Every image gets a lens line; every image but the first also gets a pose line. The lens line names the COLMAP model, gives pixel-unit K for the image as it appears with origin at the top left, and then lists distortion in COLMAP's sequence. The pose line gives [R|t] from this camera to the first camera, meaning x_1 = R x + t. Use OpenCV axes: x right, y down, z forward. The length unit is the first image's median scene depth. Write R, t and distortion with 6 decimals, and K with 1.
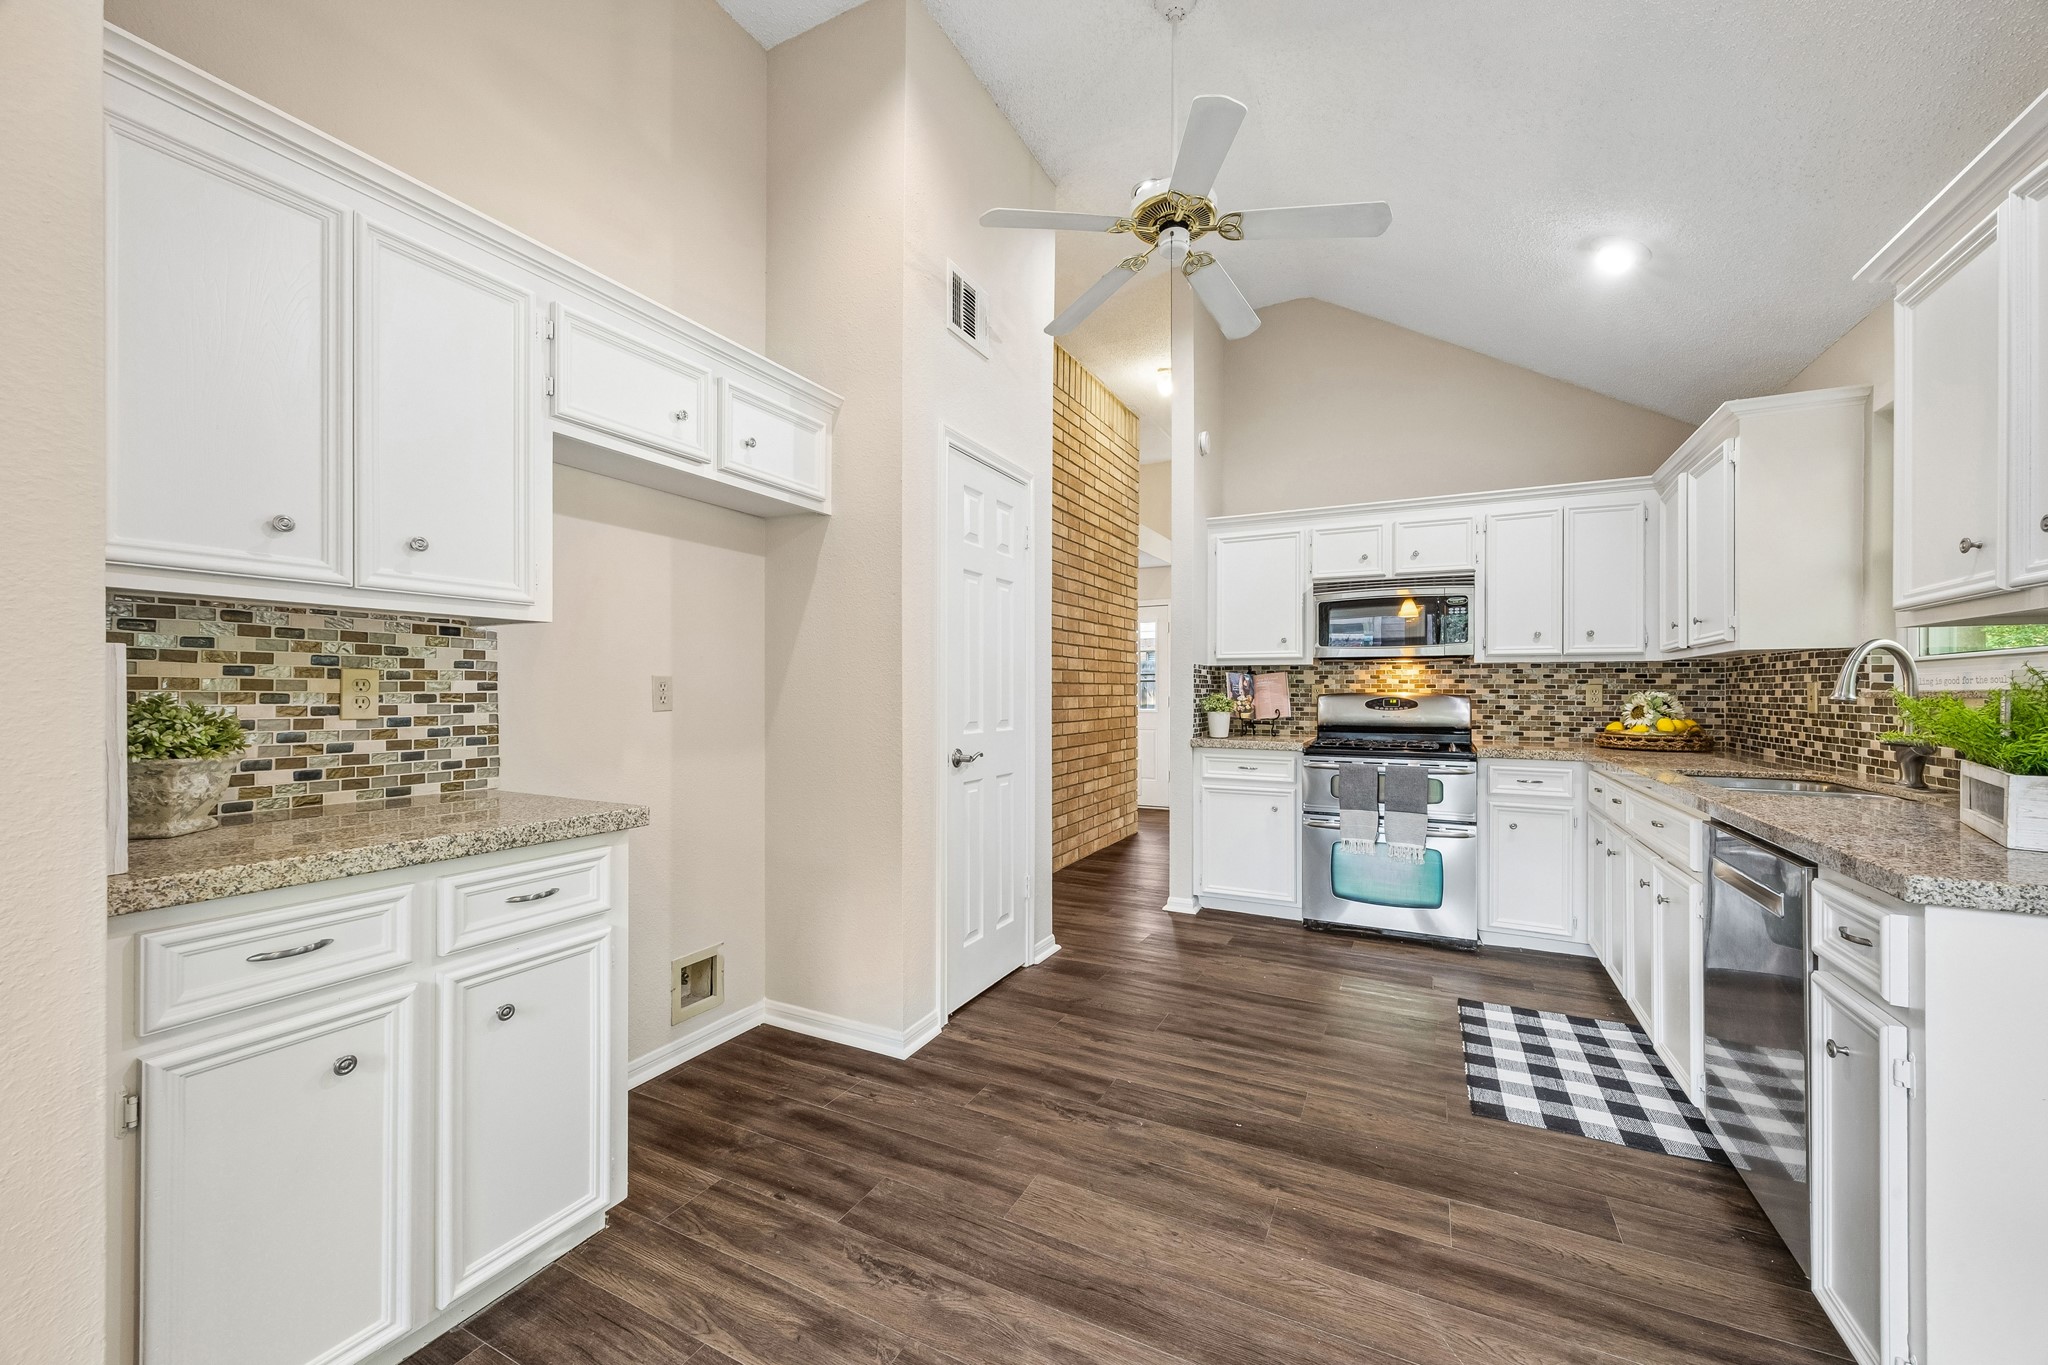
lens RADIAL K [[783.7, 0, 1039.8], [0, 783.7, 684.4], [0, 0, 1]] dist [-0.003253, 0.000096]
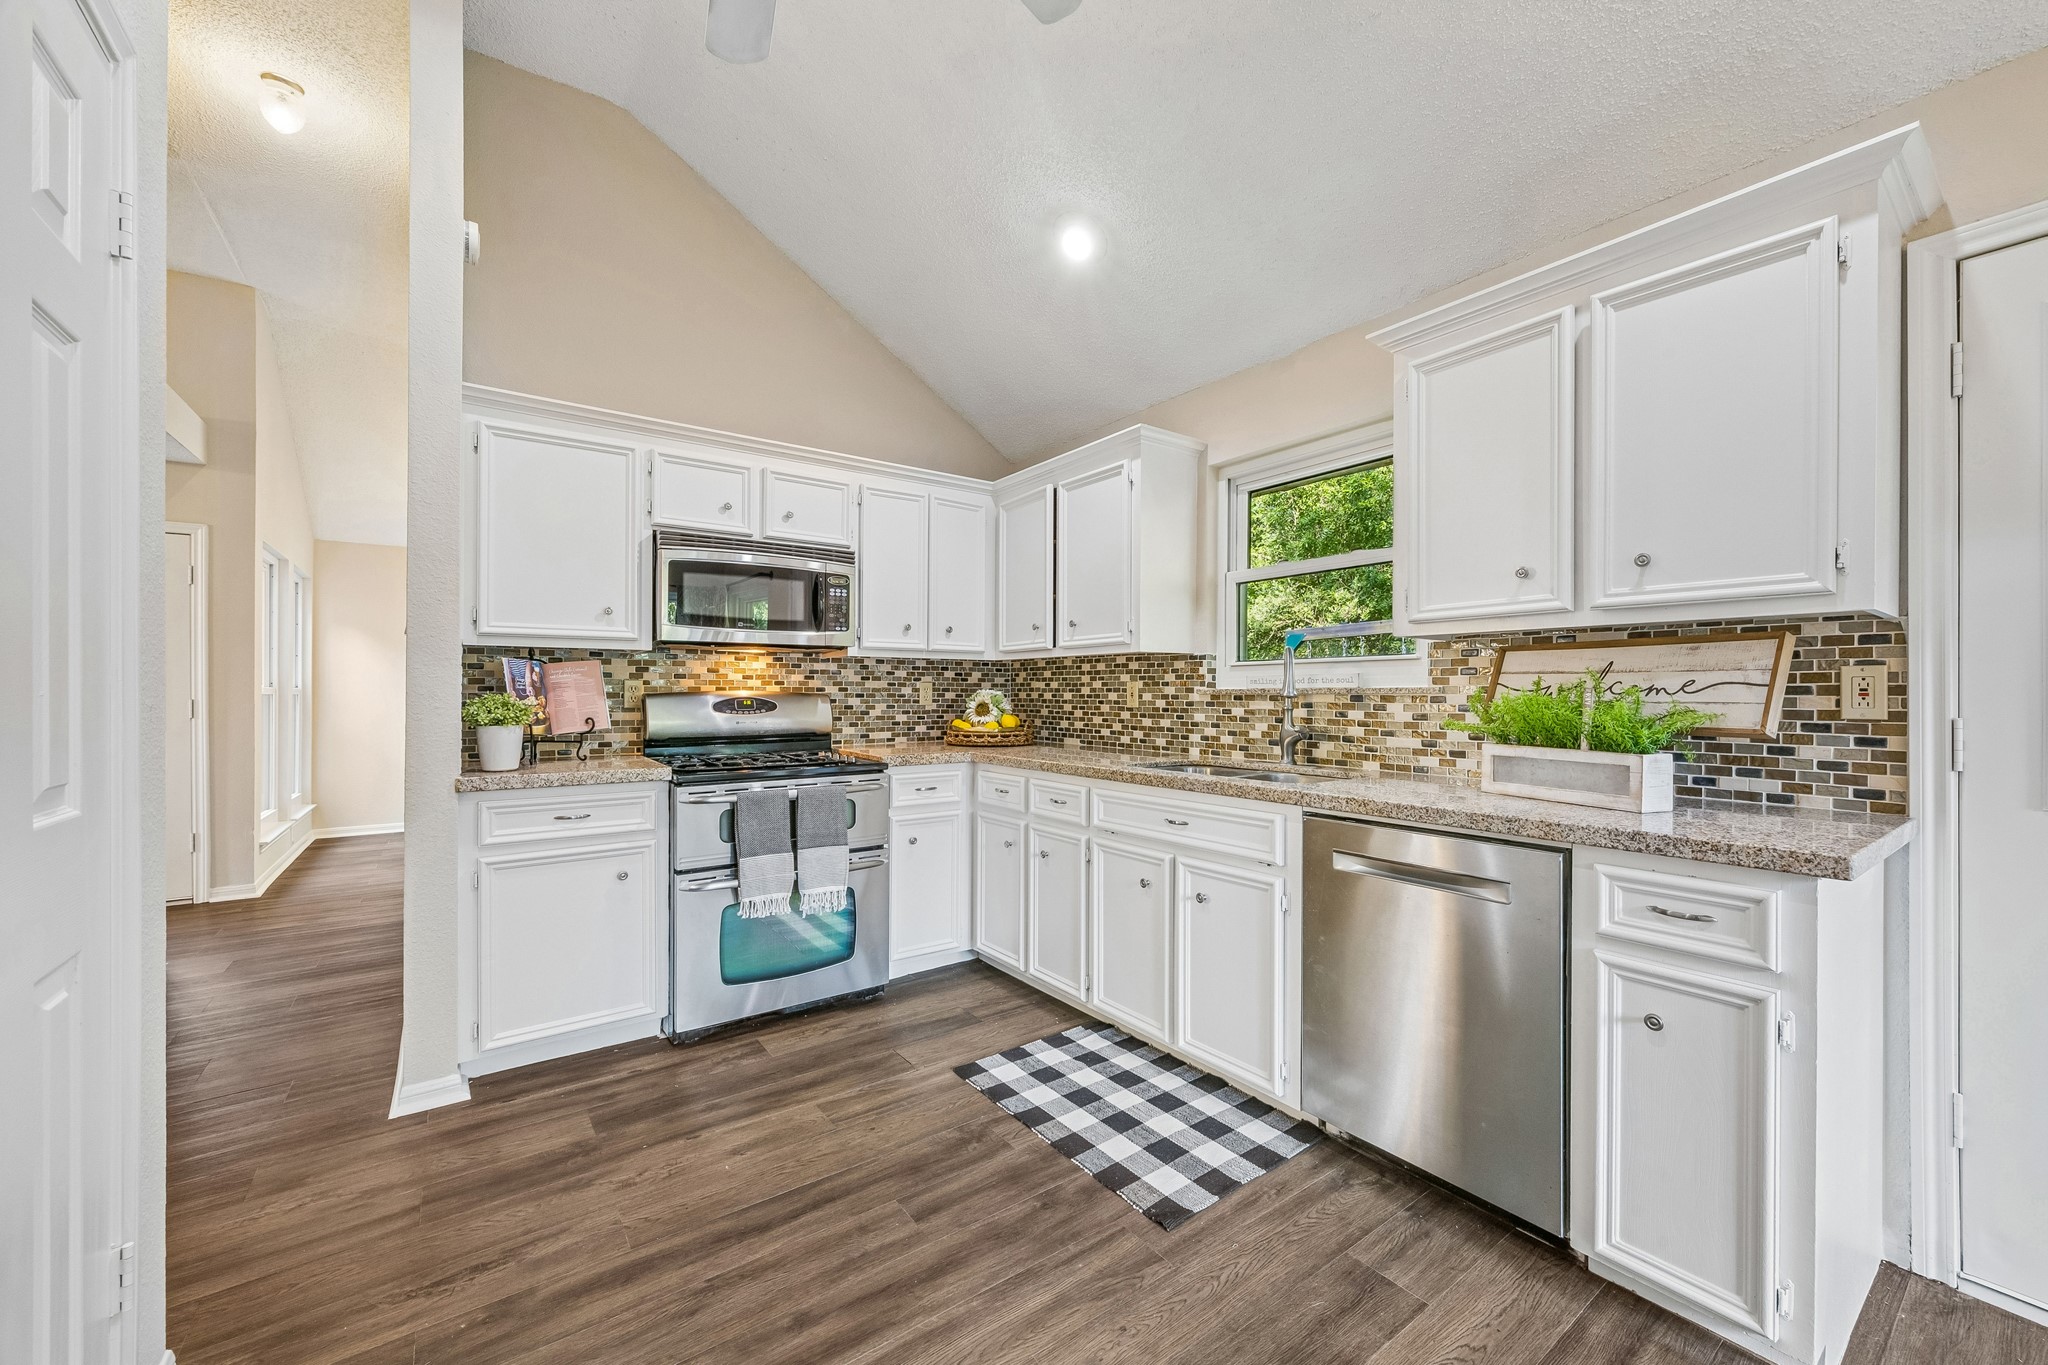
lens RADIAL K [[783.7, 0, 1034.4], [0, 783.7, 690.0], [0, 0, 1]] dist [-0.003253, 0.000096]
pose [[0.457431, -0.001481, 0.889244, -0.171038], [-0.006918, 0.999962, 0.005224, 0.005557], [-0.889218, -0.008541, 0.457403, 0.656939]]
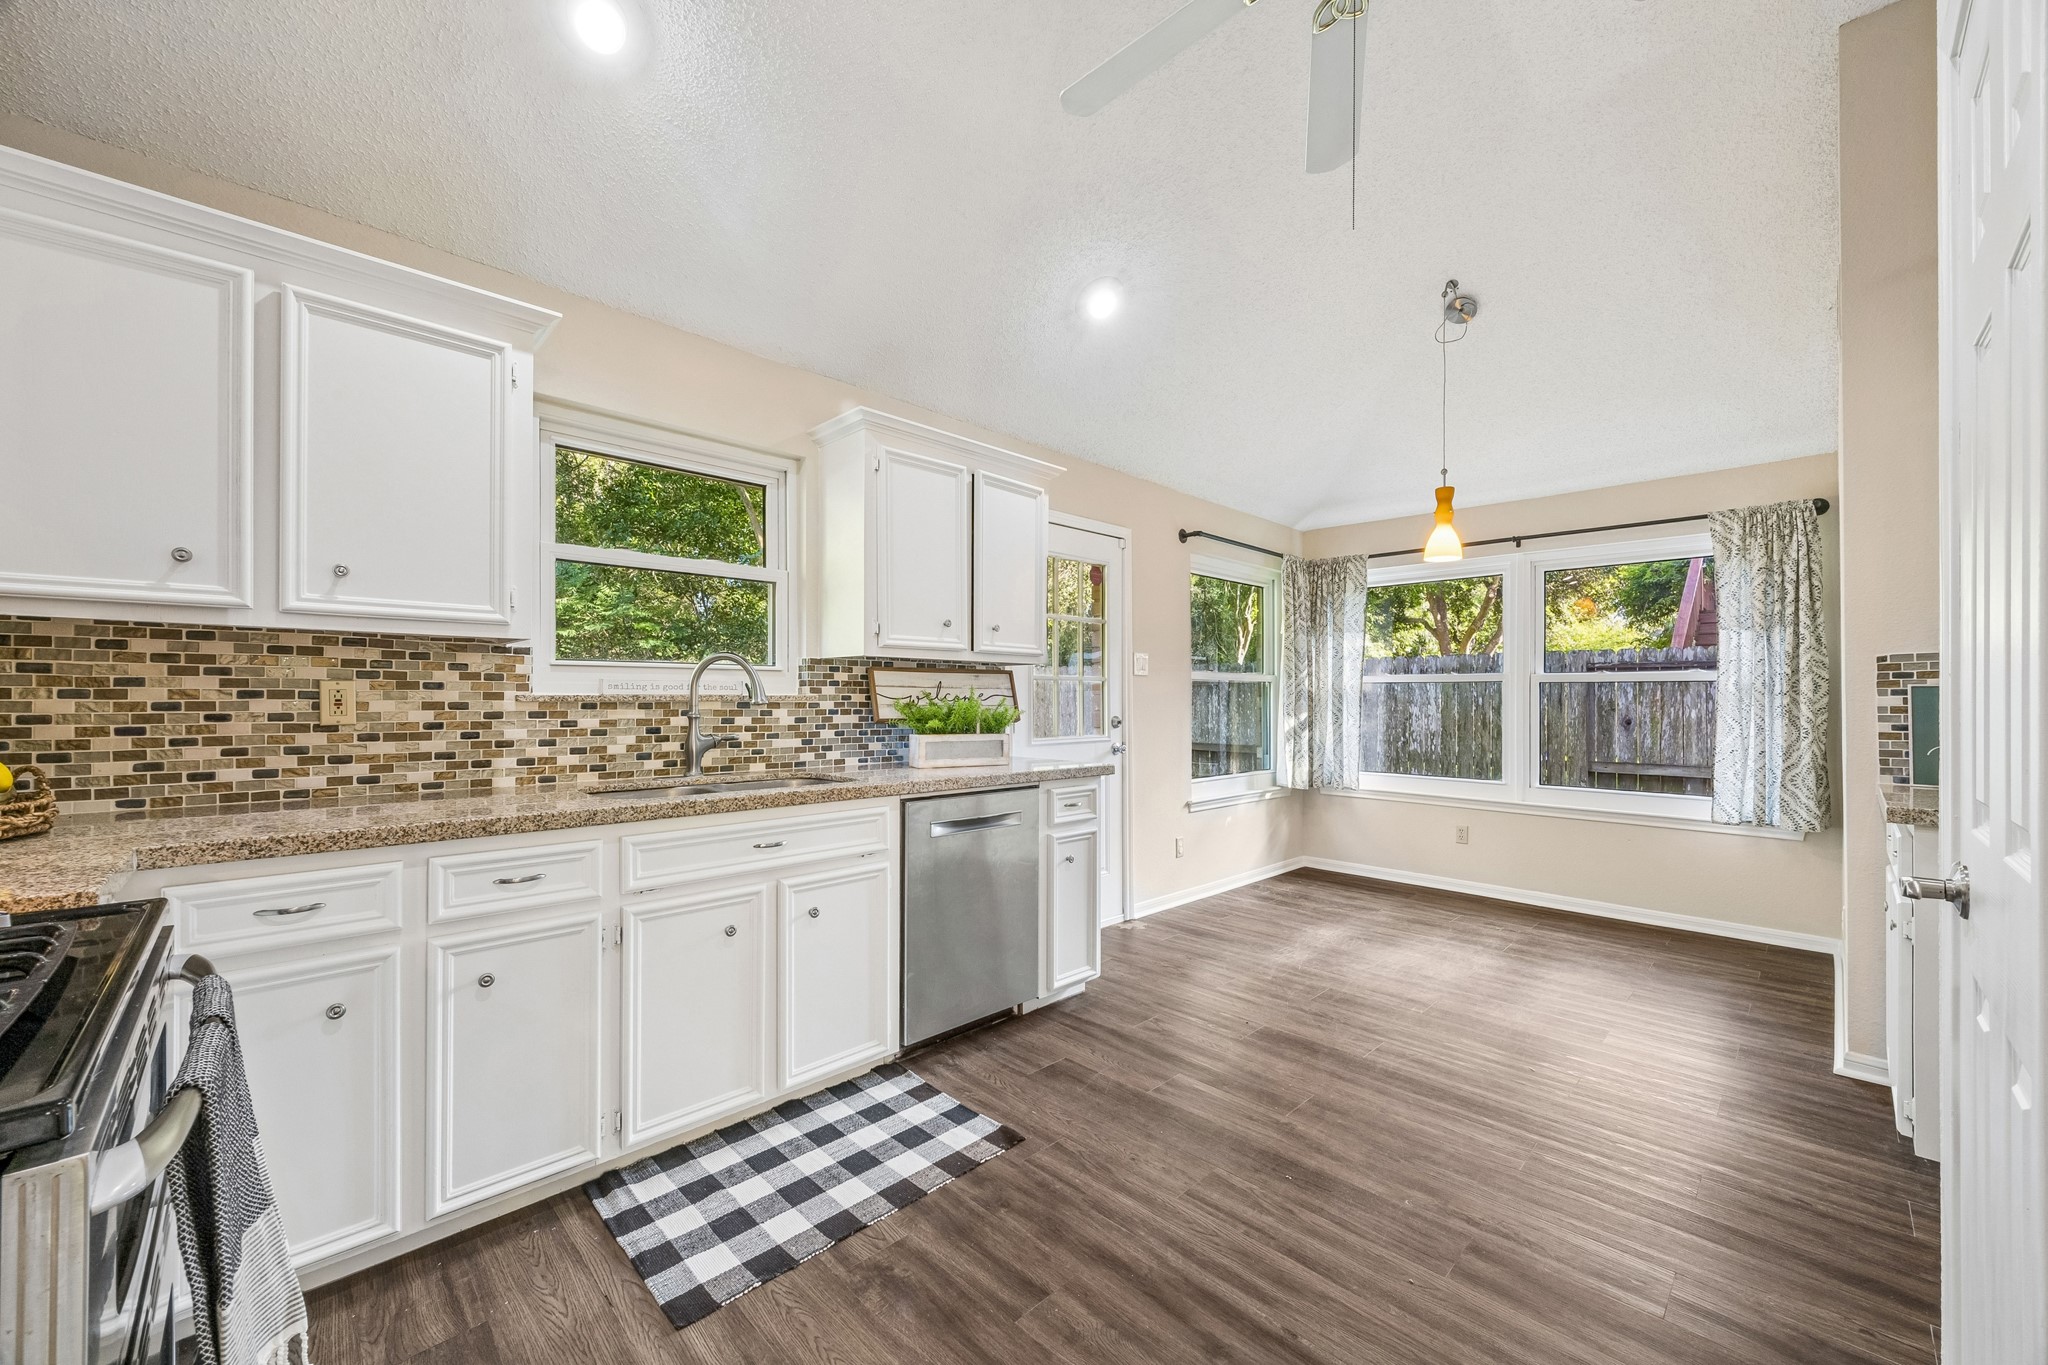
lens RADIAL K [[783.7, 0, 1034.1], [0, 783.7, 694.4], [0, 0, 1]] dist [-0.003253, 0.000096]
pose [[-0.945104, -0.006097, 0.326712, 0.200390], [-0.010785, 0.999863, -0.012540, 0.013447], [-0.326591, -0.015375, -0.945041, 1.639445]]
